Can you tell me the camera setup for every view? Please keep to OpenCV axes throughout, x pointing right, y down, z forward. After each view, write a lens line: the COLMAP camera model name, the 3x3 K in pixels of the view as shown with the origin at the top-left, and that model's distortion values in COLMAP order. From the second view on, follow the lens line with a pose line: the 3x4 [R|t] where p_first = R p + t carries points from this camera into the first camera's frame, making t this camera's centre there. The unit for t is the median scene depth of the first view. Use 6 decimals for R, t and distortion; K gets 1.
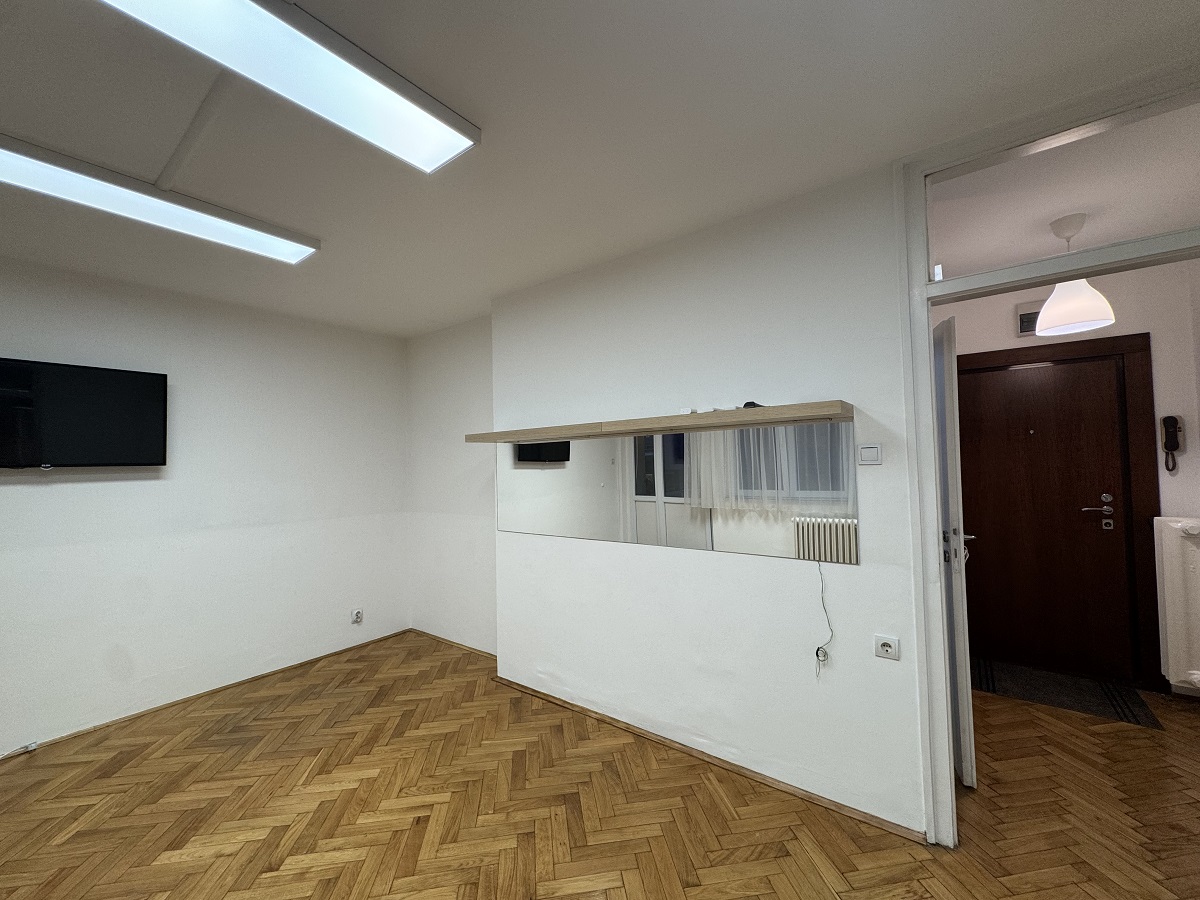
lens RADIAL K [[474.5, 0, 600.8], [0, 474.5, 448.4], [0, 0, 1]] dist [-0.001692, -0.000179]
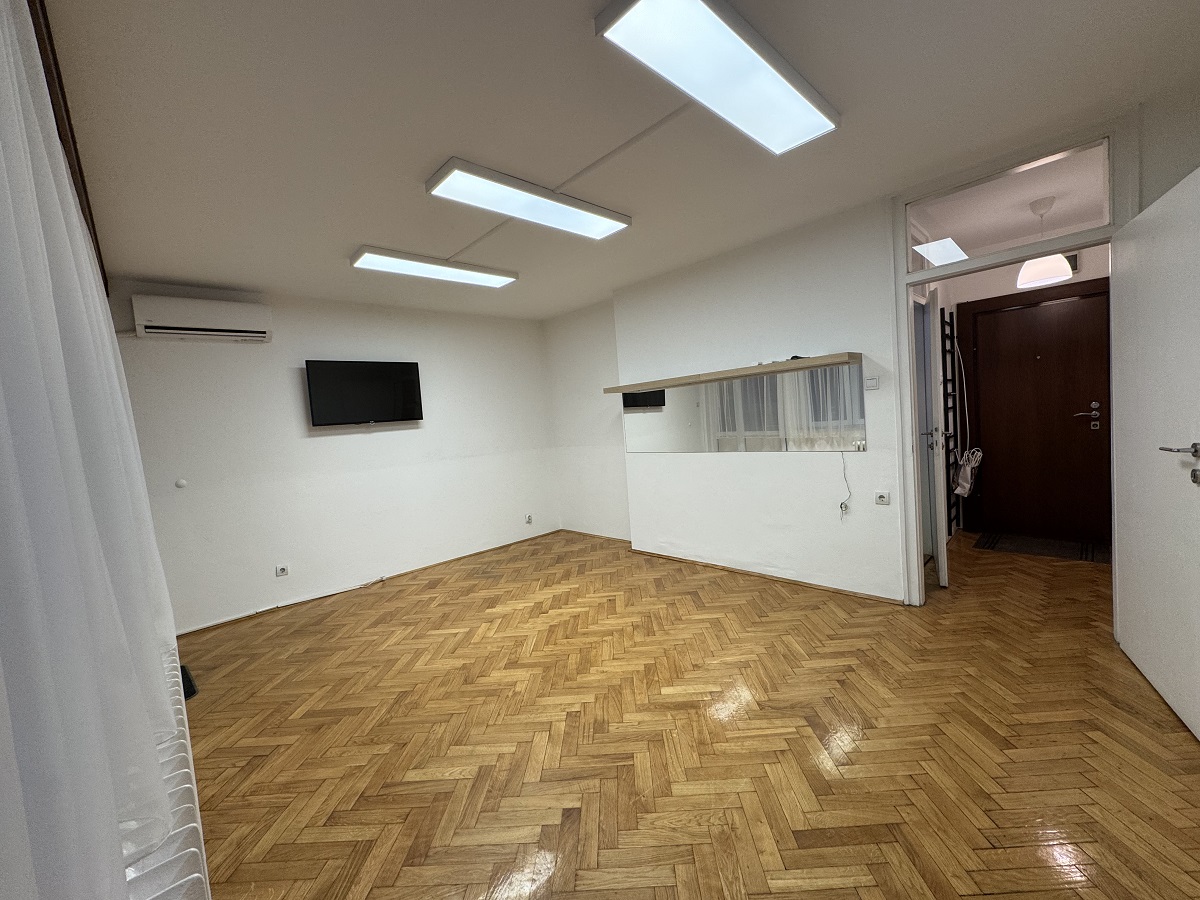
lens RADIAL K [[474.5, 0, 600.8], [0, 474.5, 448.4], [0, 0, 1]] dist [-0.001692, -0.000179]
pose [[0.985505, -0.044589, -0.163685, -0.070354], [0.061299, 0.993248, 0.098497, 0.012999], [0.158187, -0.107103, 0.981583, -0.574523]]
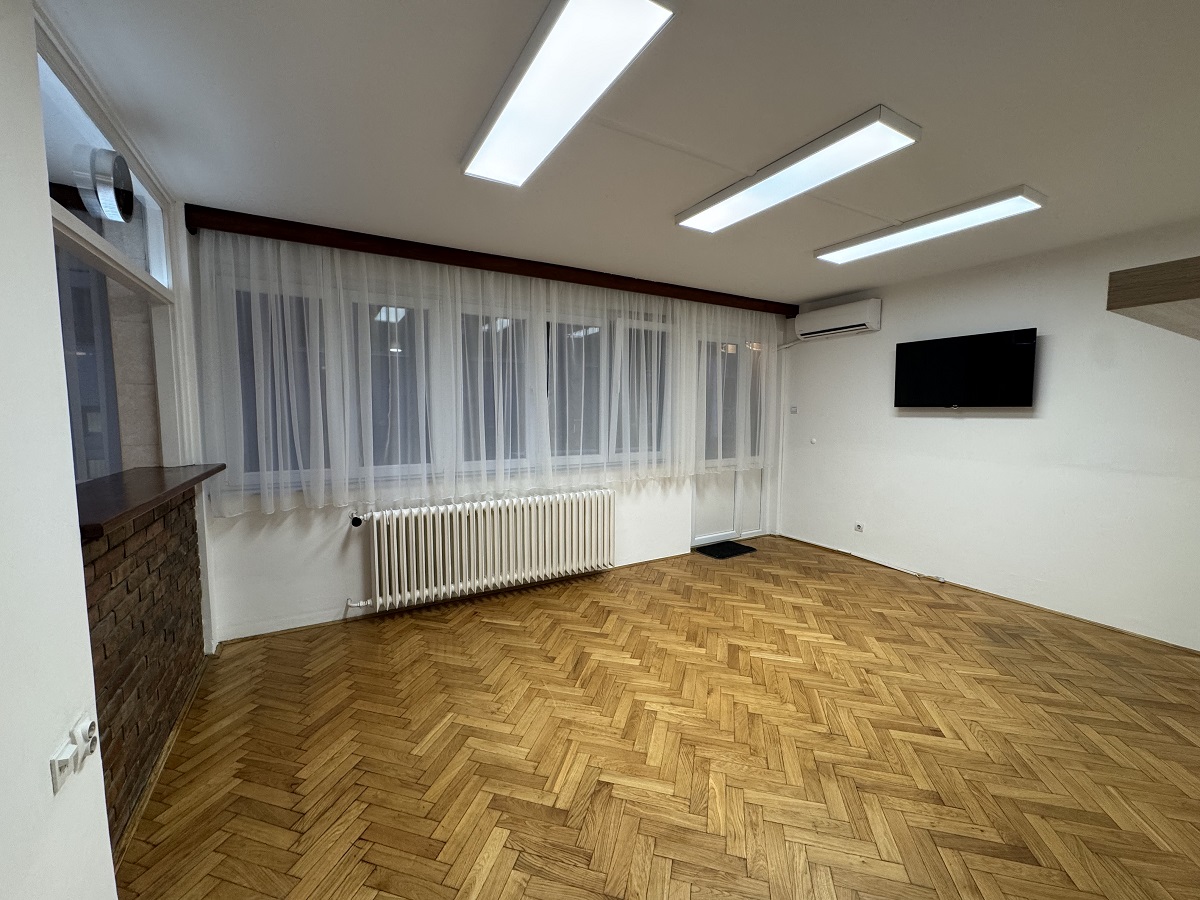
lens RADIAL K [[474.5, 0, 600.8], [0, 474.5, 448.4], [0, 0, 1]] dist [-0.001692, -0.000179]
pose [[-0.383331, 0.099040, -0.918285, 0.676655], [0.038219, 0.995083, 0.091369, -0.010263], [0.922820, -0.000071, -0.385232, 0.535867]]
